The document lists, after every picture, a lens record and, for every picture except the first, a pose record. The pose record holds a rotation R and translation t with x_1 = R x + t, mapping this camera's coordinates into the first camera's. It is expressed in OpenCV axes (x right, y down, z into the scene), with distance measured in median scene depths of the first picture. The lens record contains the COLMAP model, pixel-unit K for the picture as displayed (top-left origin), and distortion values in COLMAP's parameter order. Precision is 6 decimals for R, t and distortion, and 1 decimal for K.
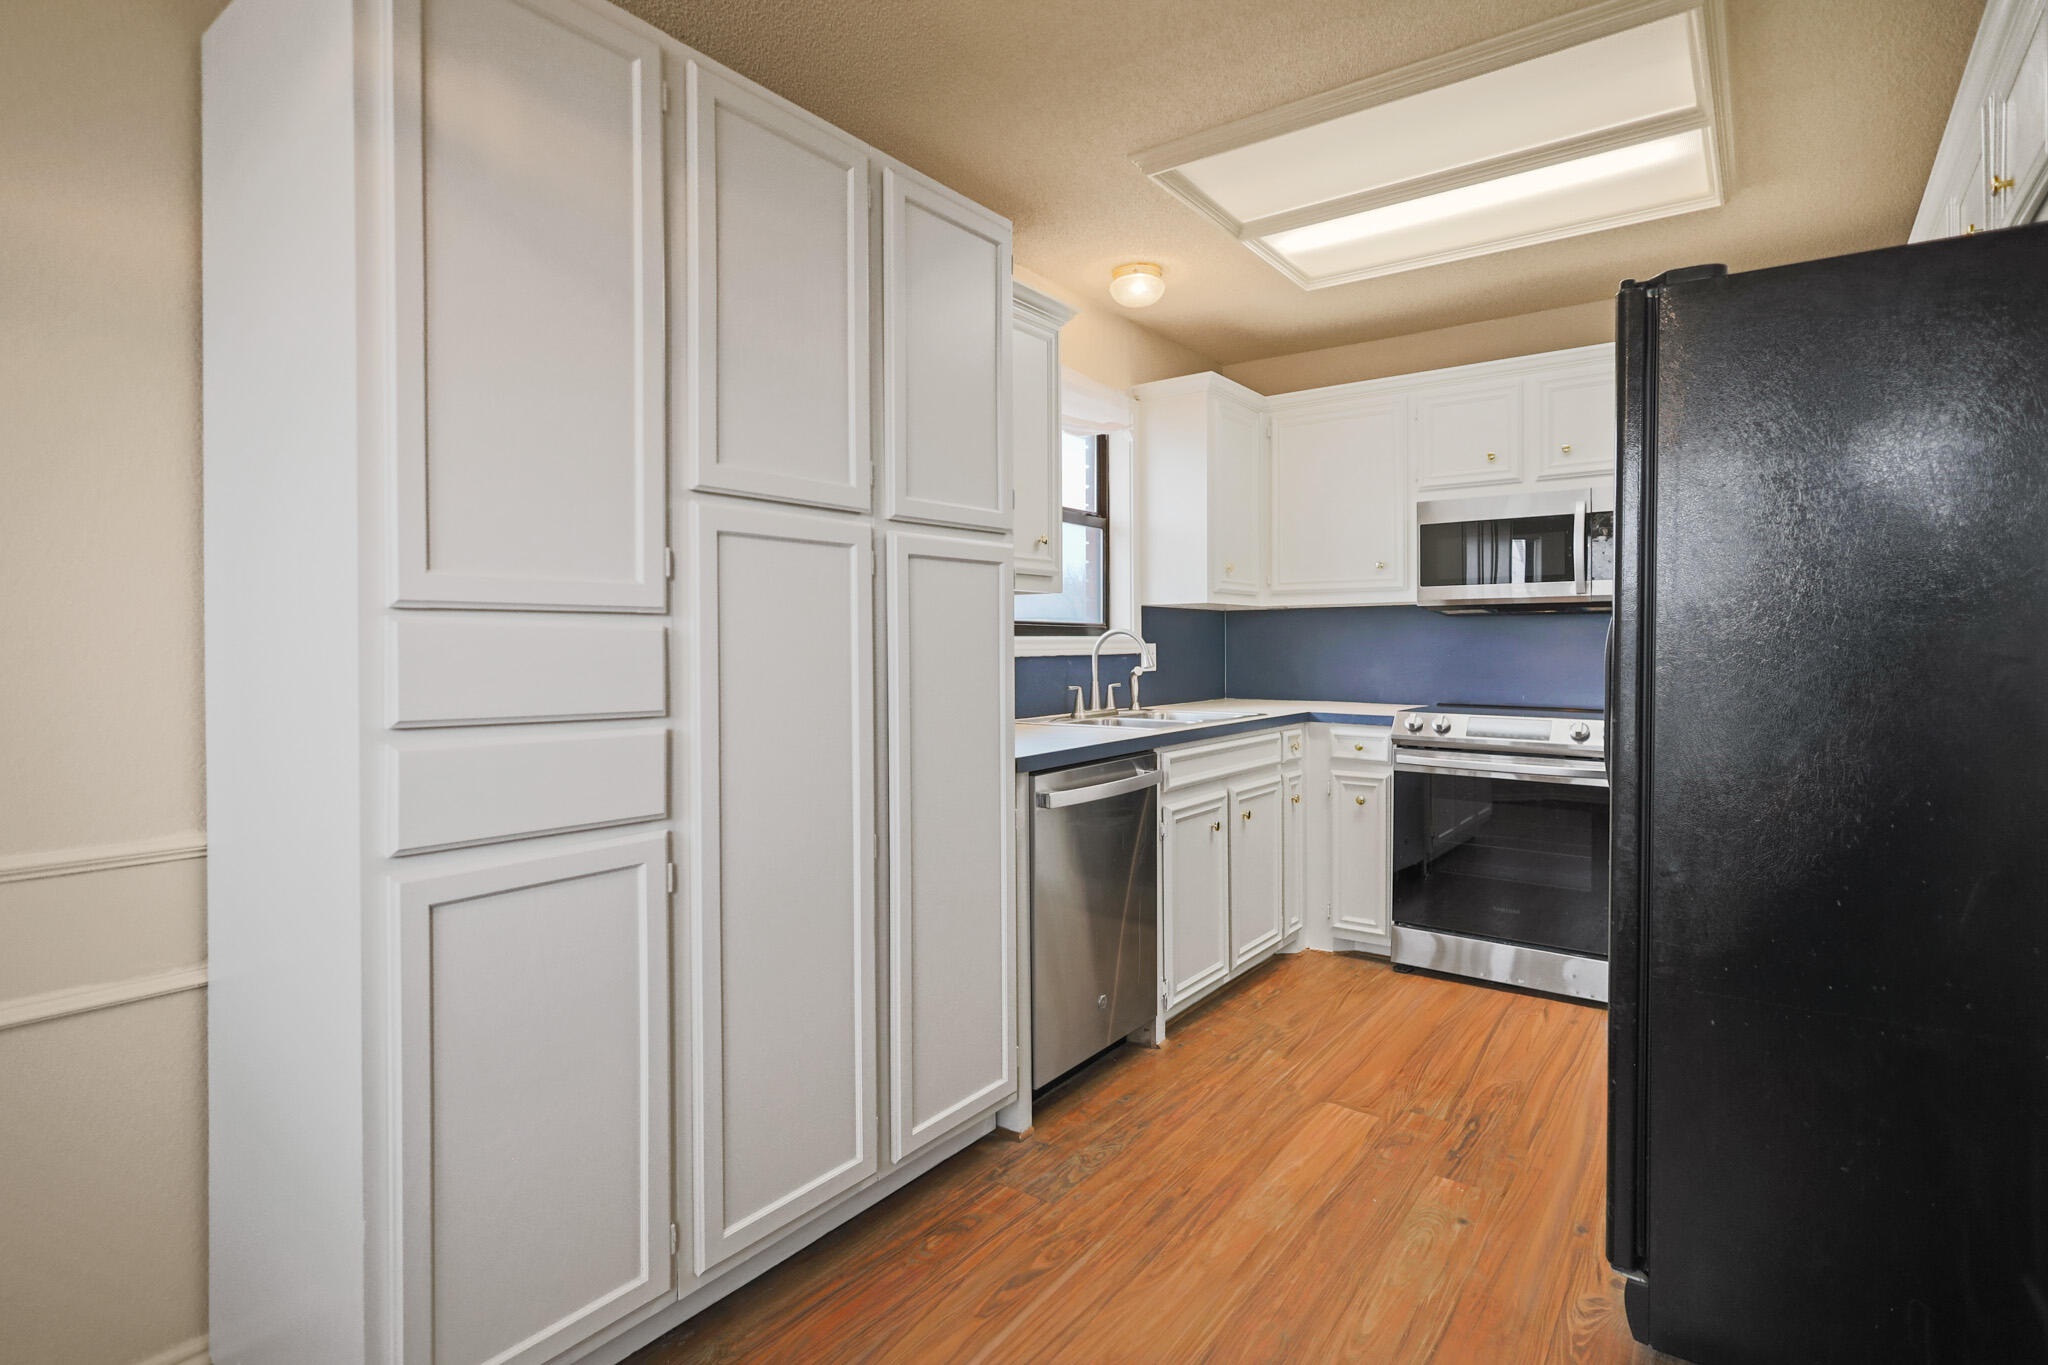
lens RADIAL K [[1022.0, 0, 1015.5], [0, 1022.0, 643.8], [0, 0, 1]] dist [0.001252, 0.001064]
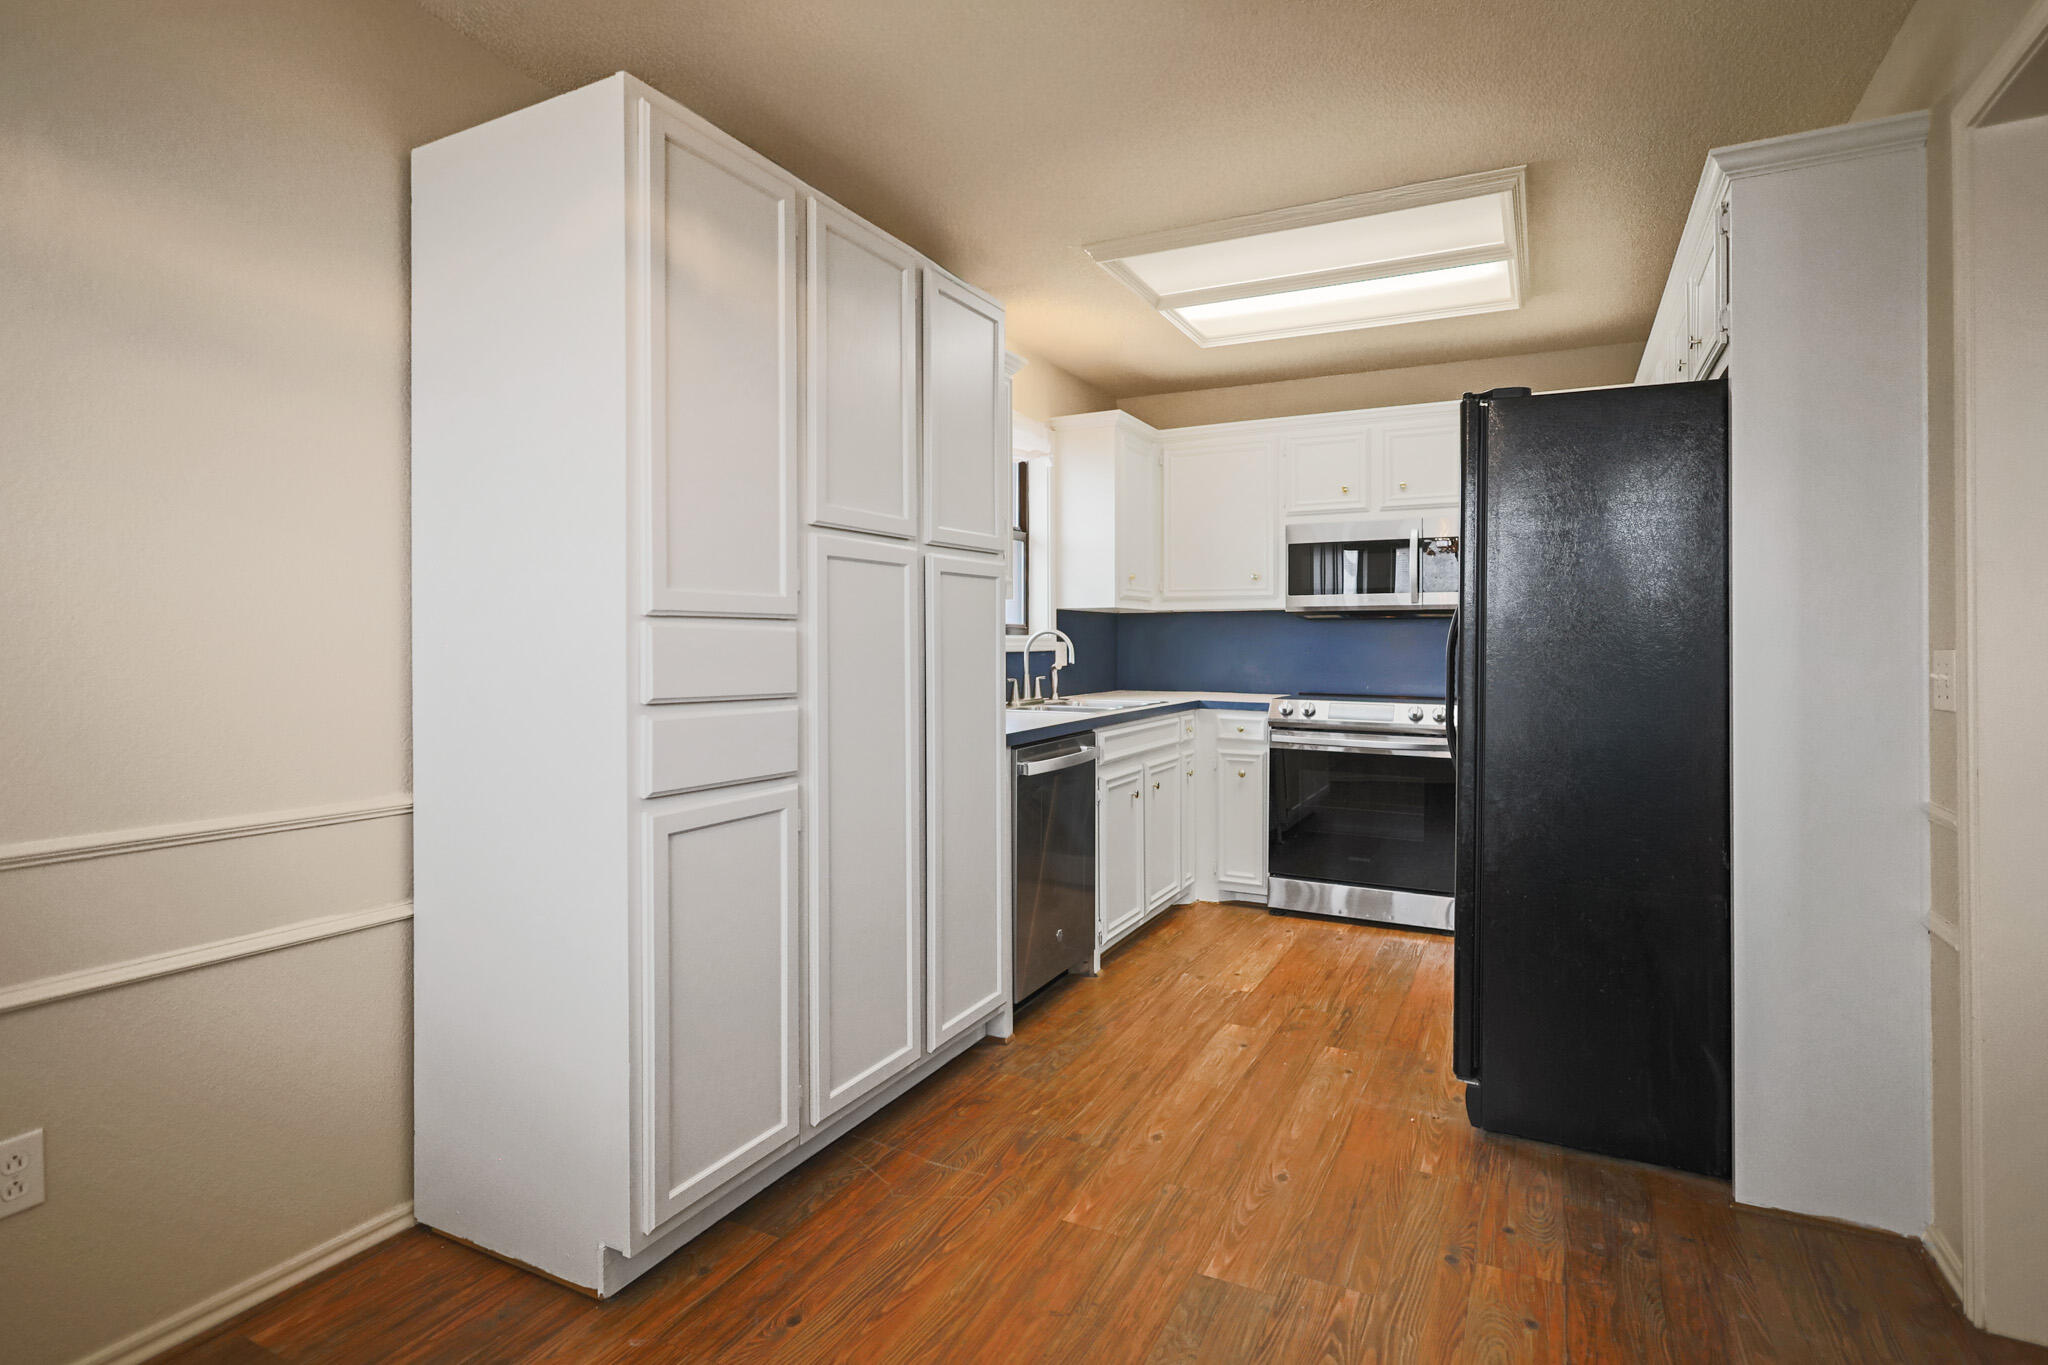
lens RADIAL K [[1034.8, 0, 1011.4], [0, 1034.8, 634.3], [0, 0, 1]] dist [0.001428, 0.000481]
pose [[0.987362, 0.004654, 0.158415, -0.129639], [-0.003667, 0.999972, -0.006520, -0.001143], [-0.158441, 0.005857, 0.987351, -0.164237]]
